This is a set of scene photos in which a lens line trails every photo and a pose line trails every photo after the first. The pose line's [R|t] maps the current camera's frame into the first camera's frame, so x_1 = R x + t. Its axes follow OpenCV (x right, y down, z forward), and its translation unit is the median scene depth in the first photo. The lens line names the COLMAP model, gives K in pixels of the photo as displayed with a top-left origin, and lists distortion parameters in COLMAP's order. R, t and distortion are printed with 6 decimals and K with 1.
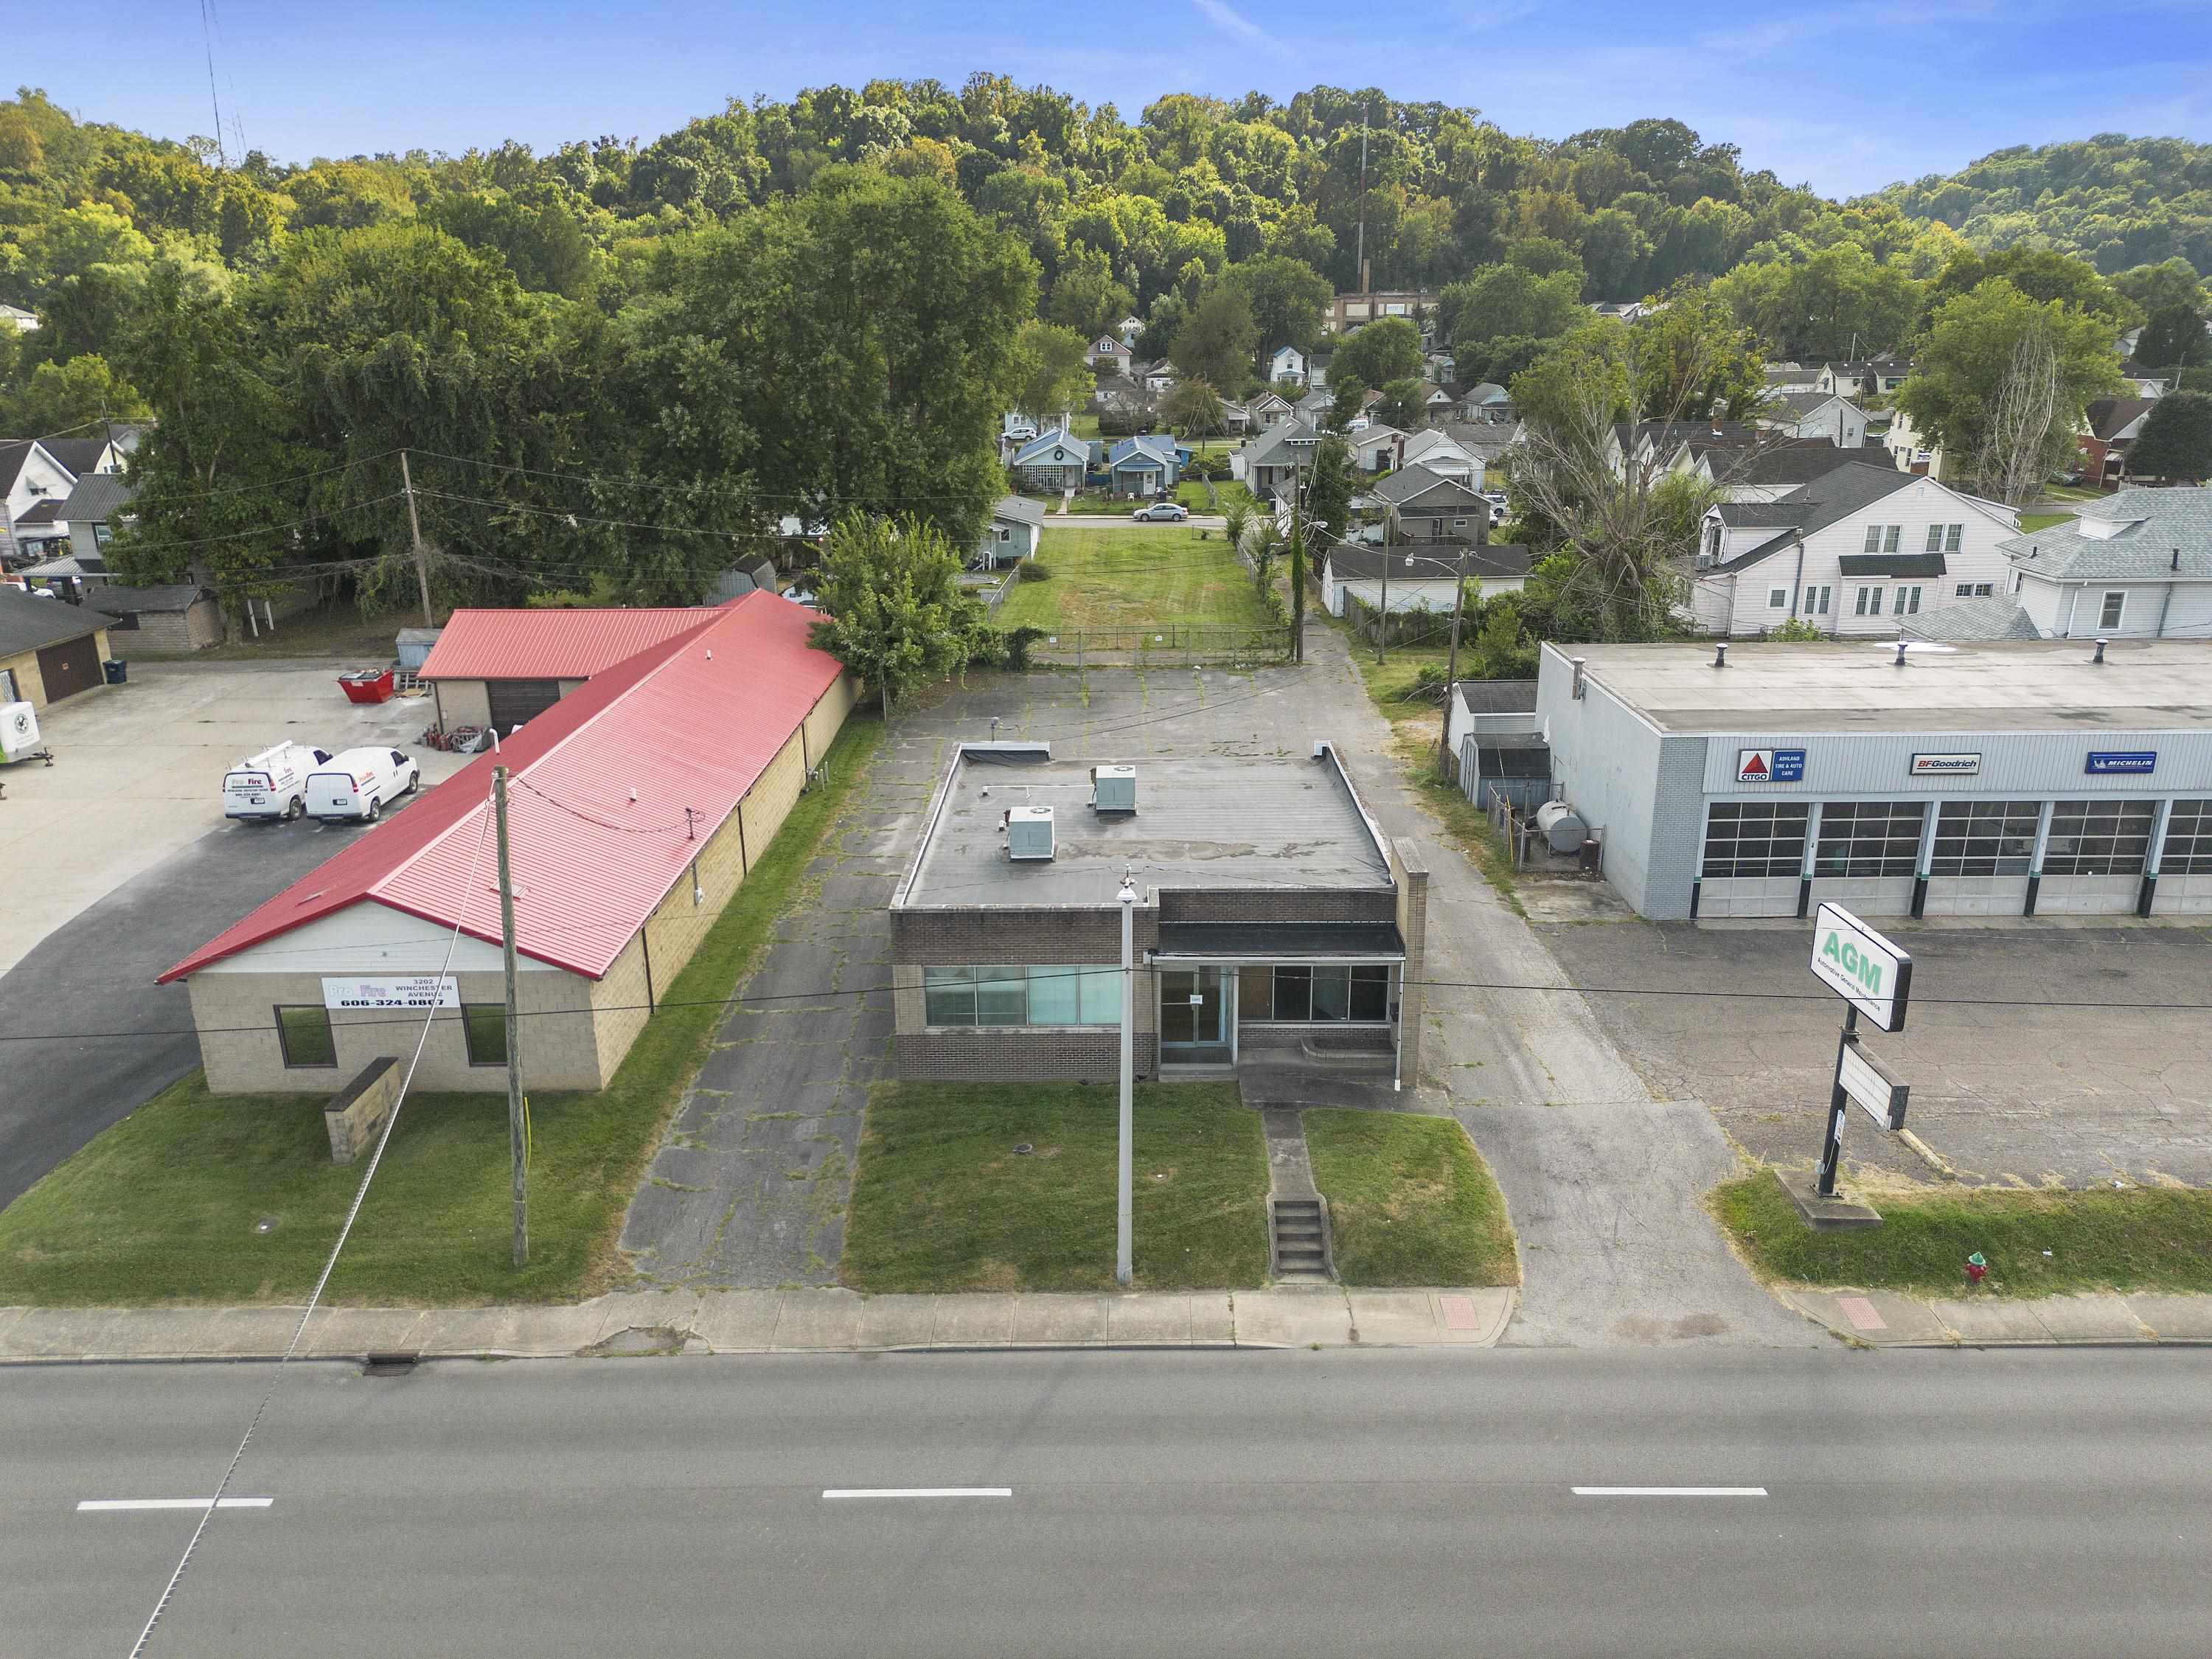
lens RADIAL K [[1562.8, 0, 1109.0], [0, 1562.8, 836.8], [0, 0, 1]] dist [0.072298, -0.073498]
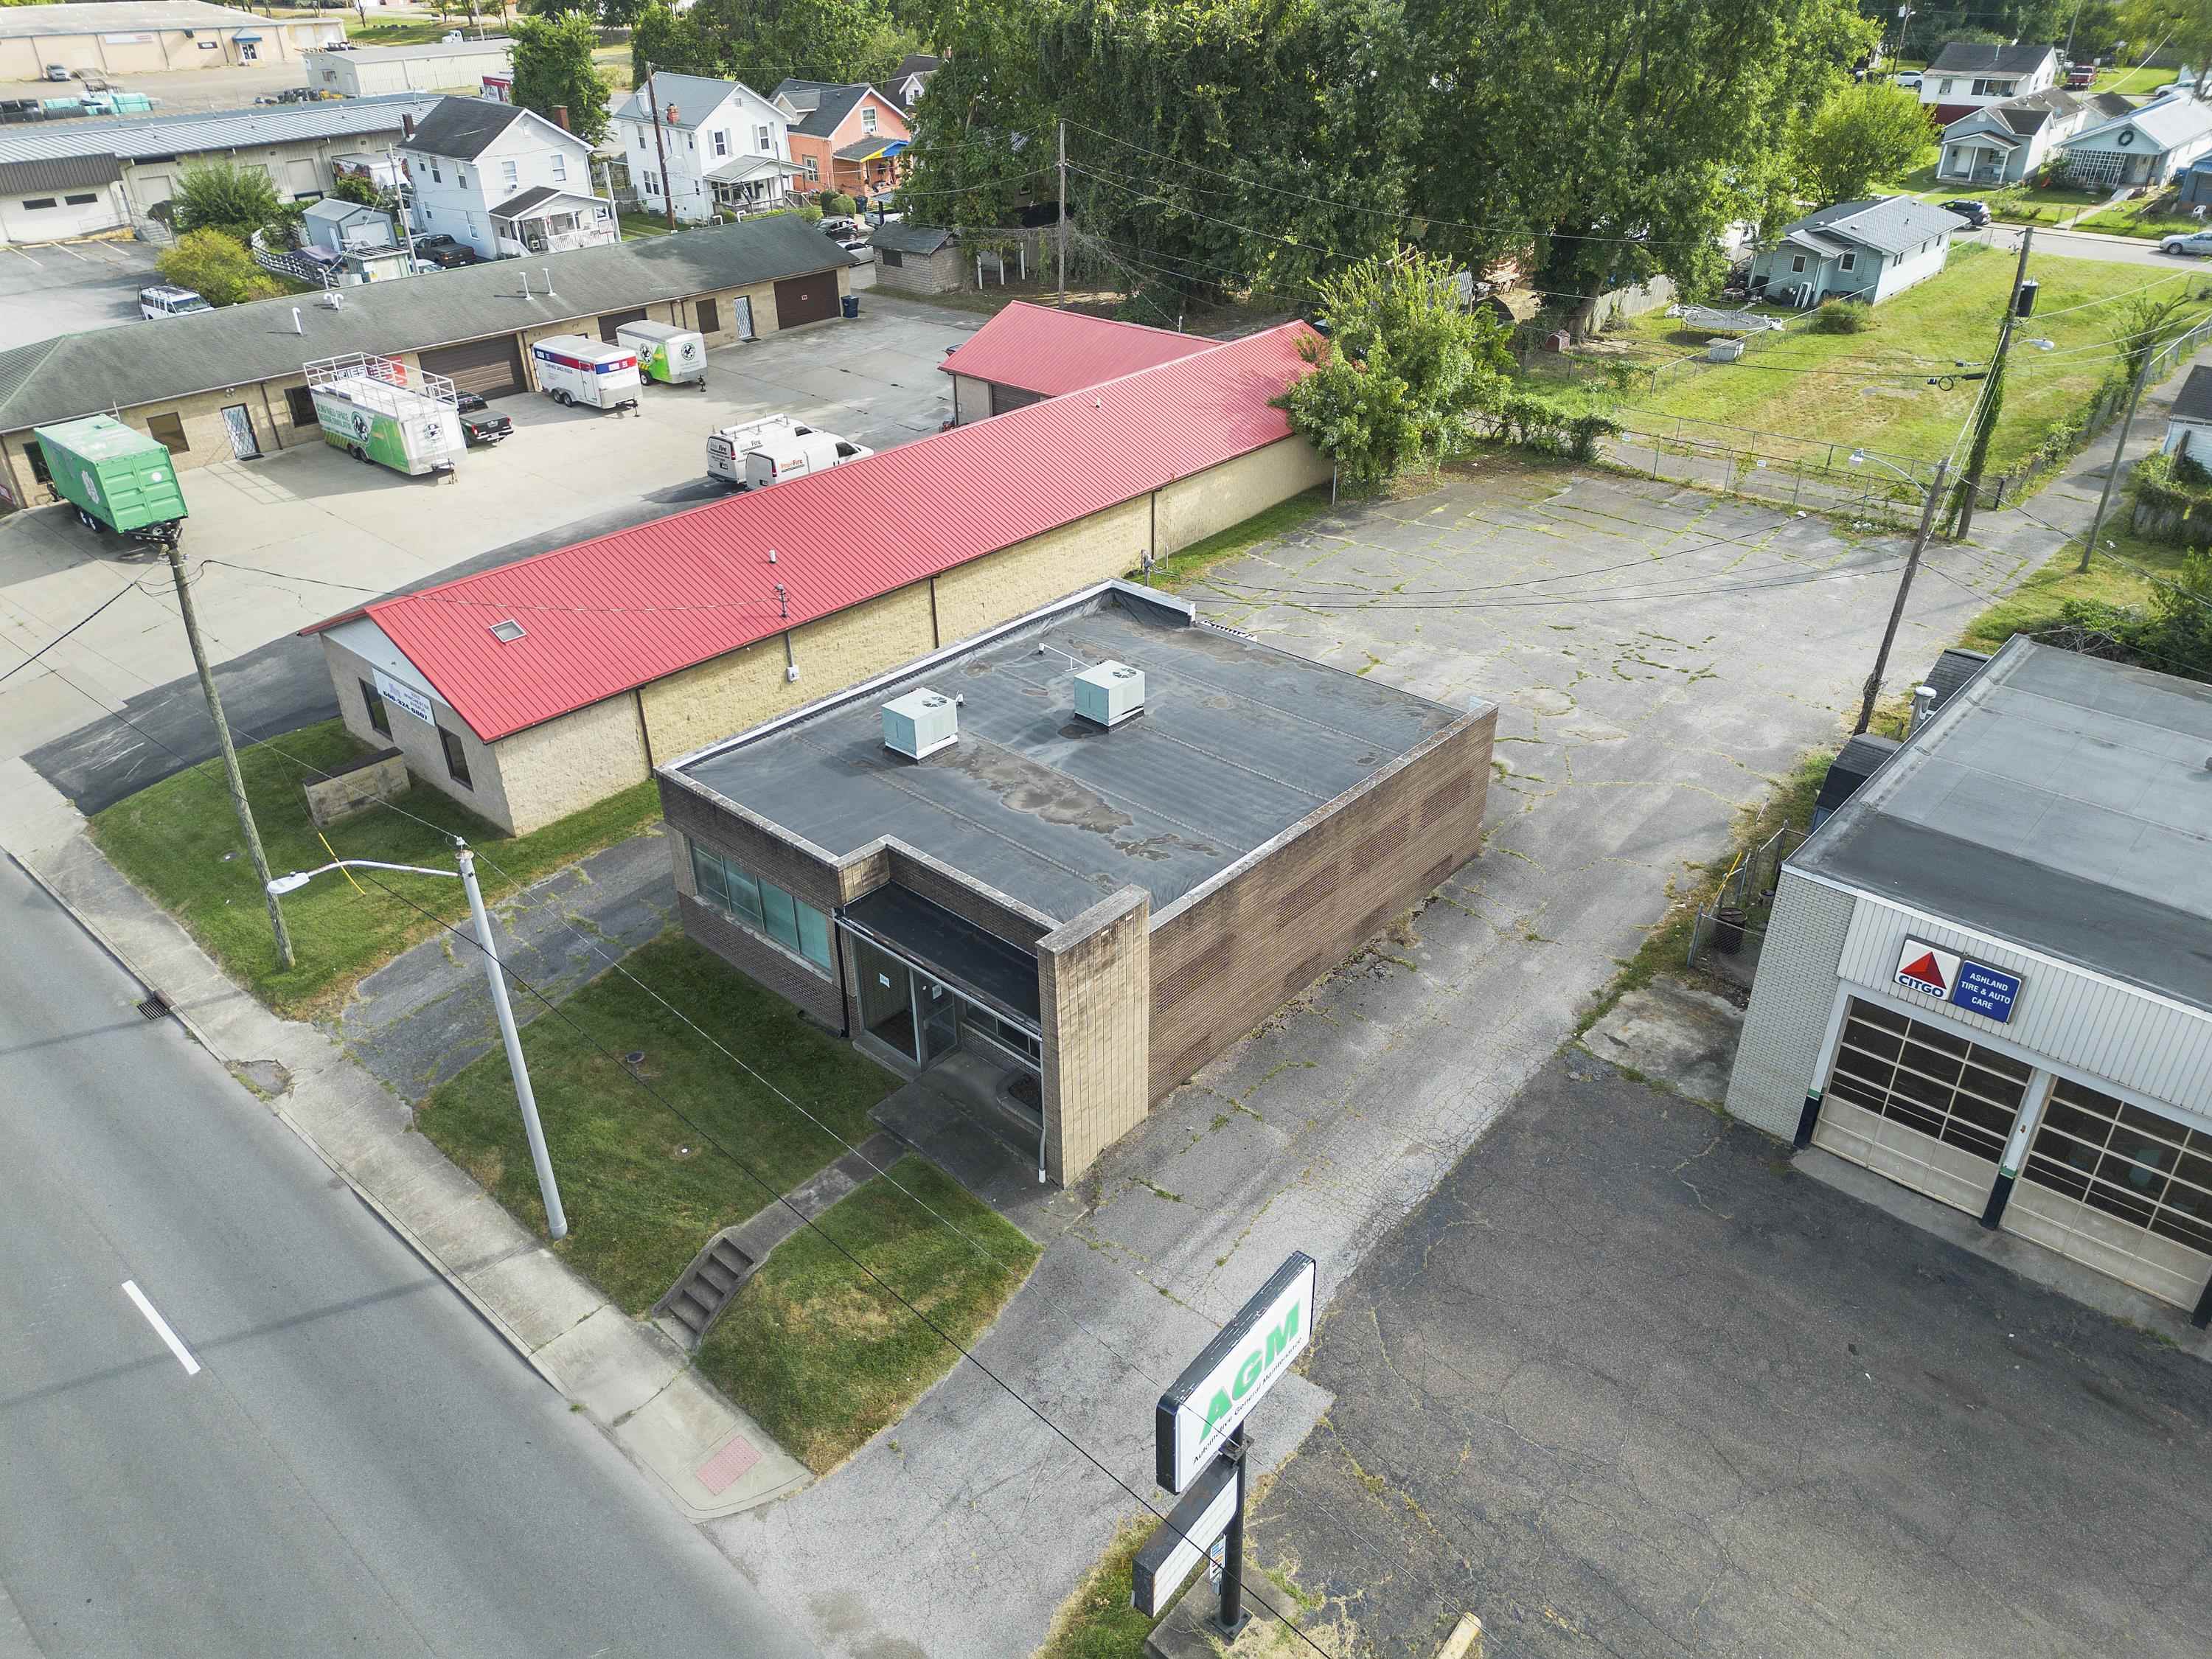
lens RADIAL K [[1567.2, 0, 1106.0], [0, 1567.2, 829.5], [0, 0, 1]] dist [0.059830, -0.057782]
pose [[0.745630, 0.342028, -0.571886, 0.486382], [-0.207019, 0.934654, 0.289075, -0.196428], [0.633387, -0.097152, 0.767712, 0.340295]]
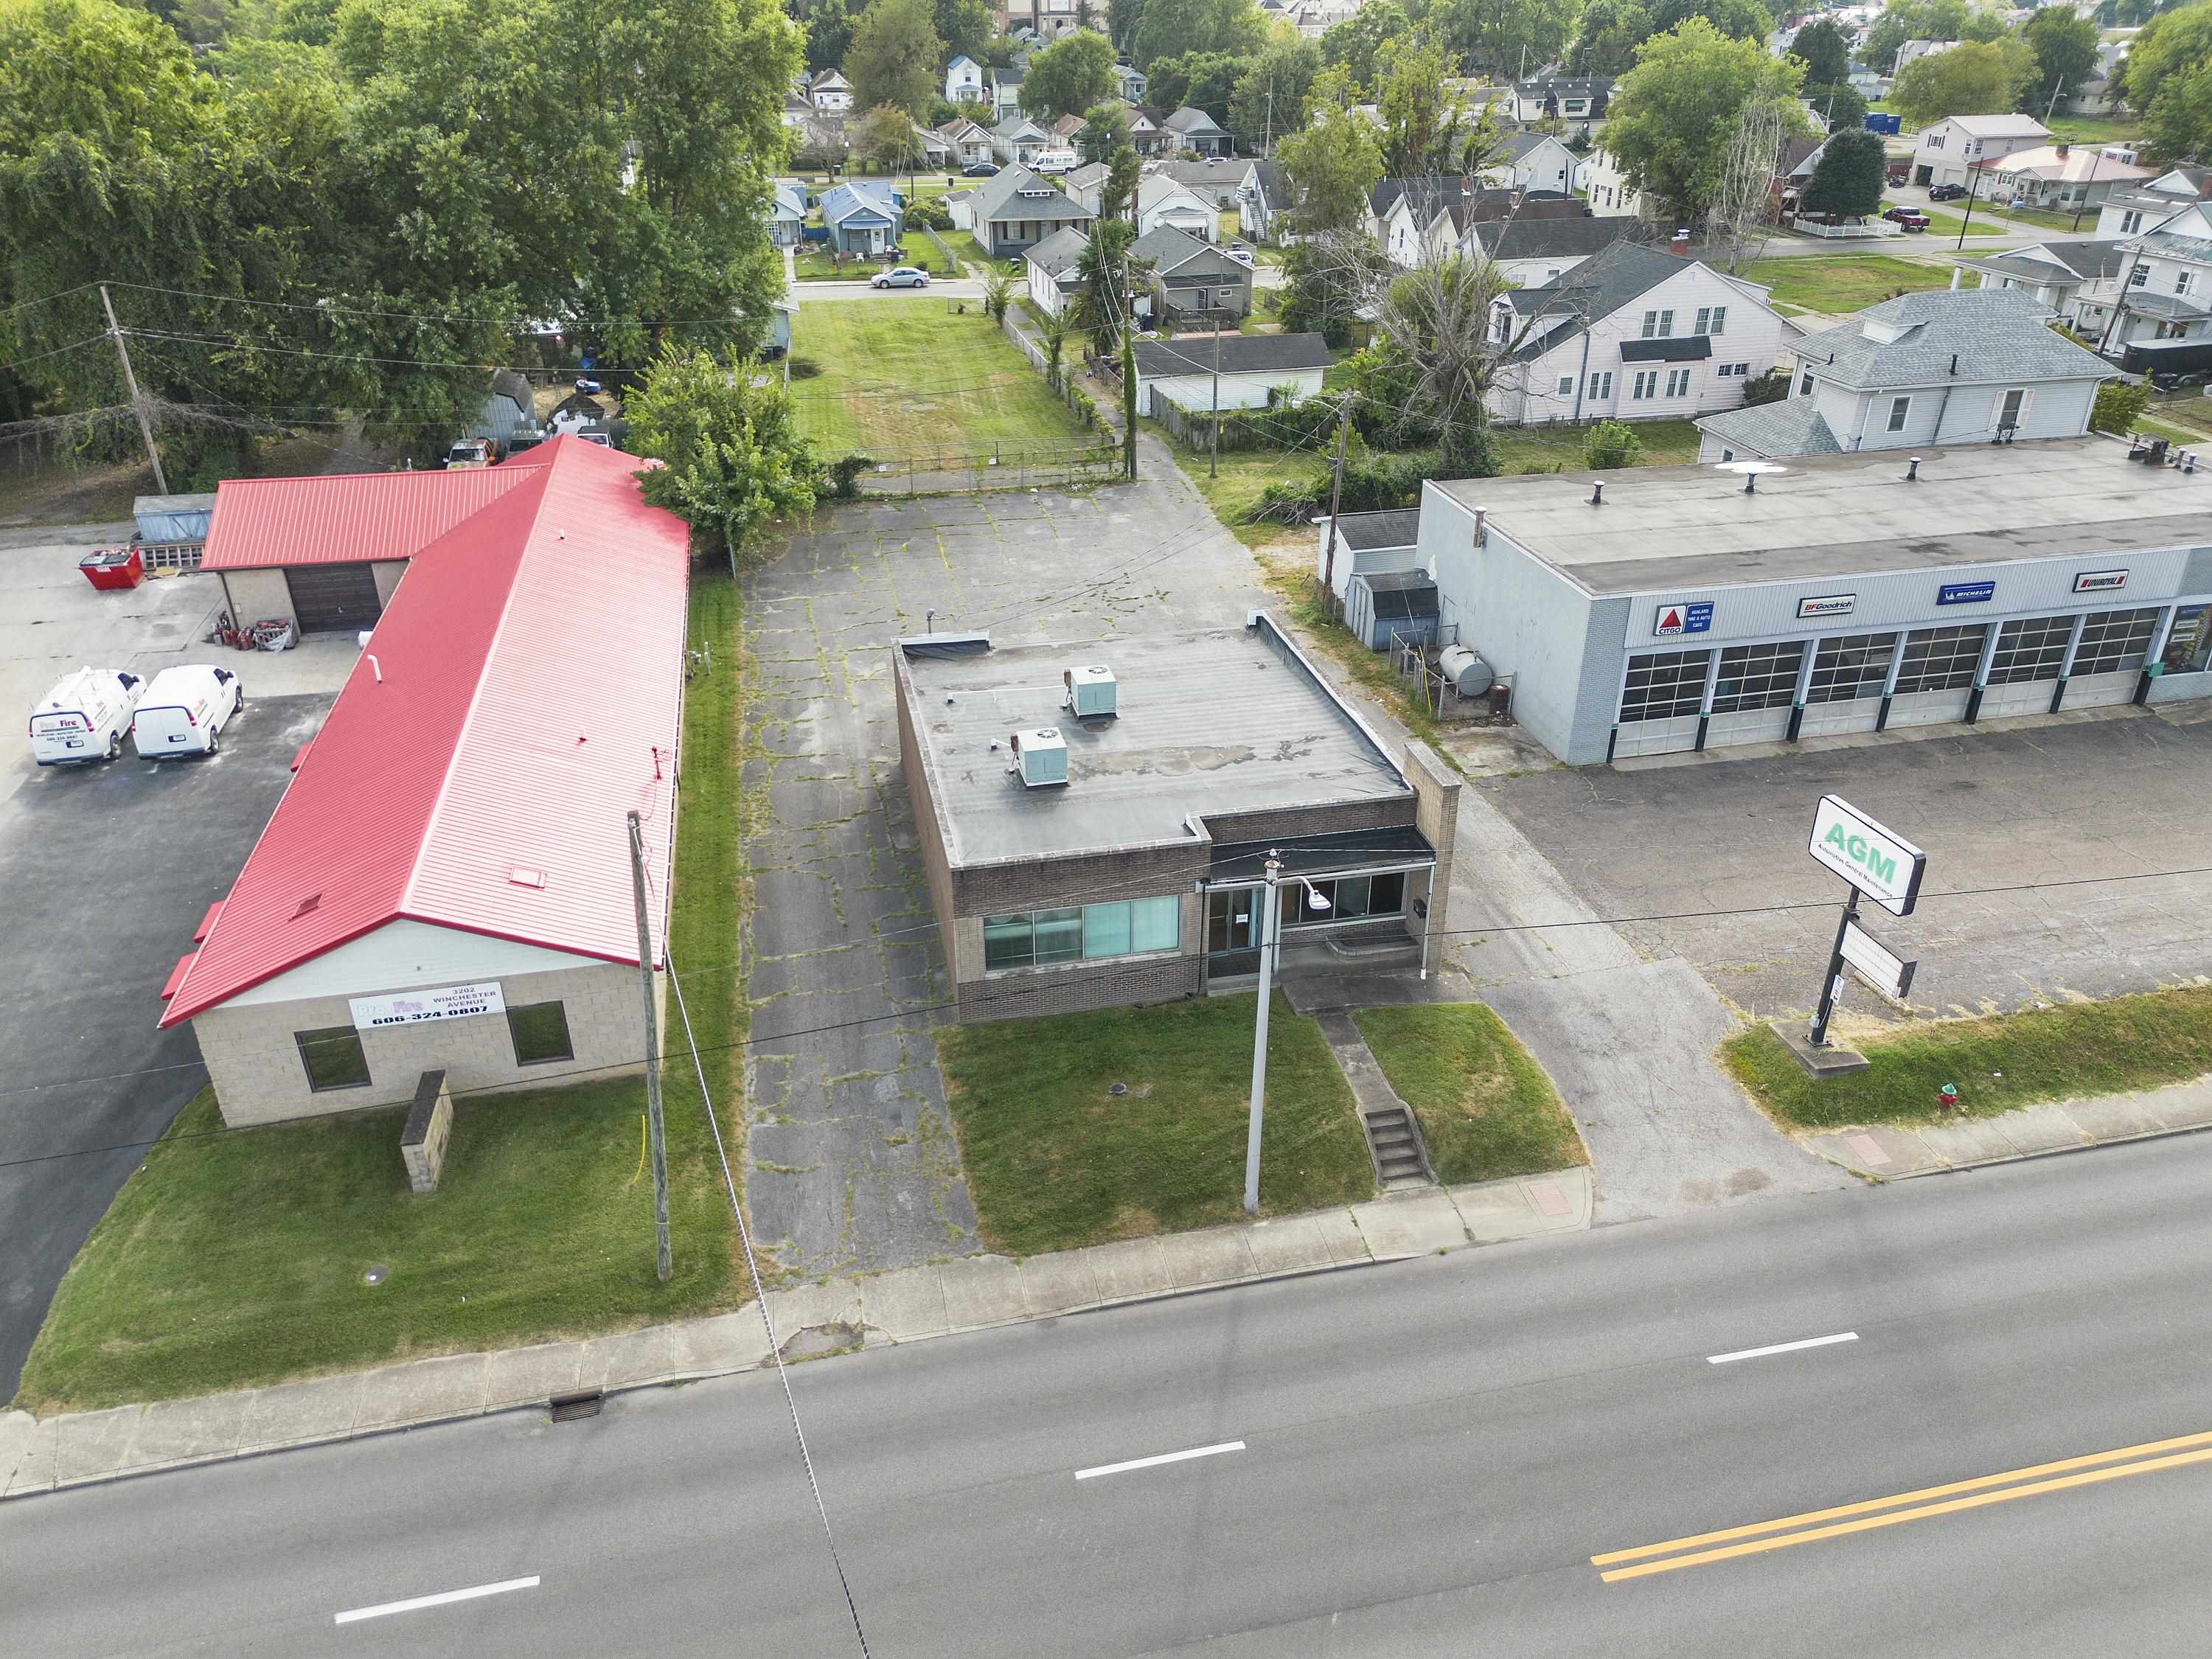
lens RADIAL K [[1562.8, 0, 1109.0], [0, 1562.8, 836.8], [0, 0, 1]] dist [0.072298, -0.073498]
pose [[0.976097, -0.098630, 0.193665, -0.181611], [0.064042, 0.982060, 0.177362, -0.111647], [-0.207684, -0.160720, 0.964902, 0.017387]]
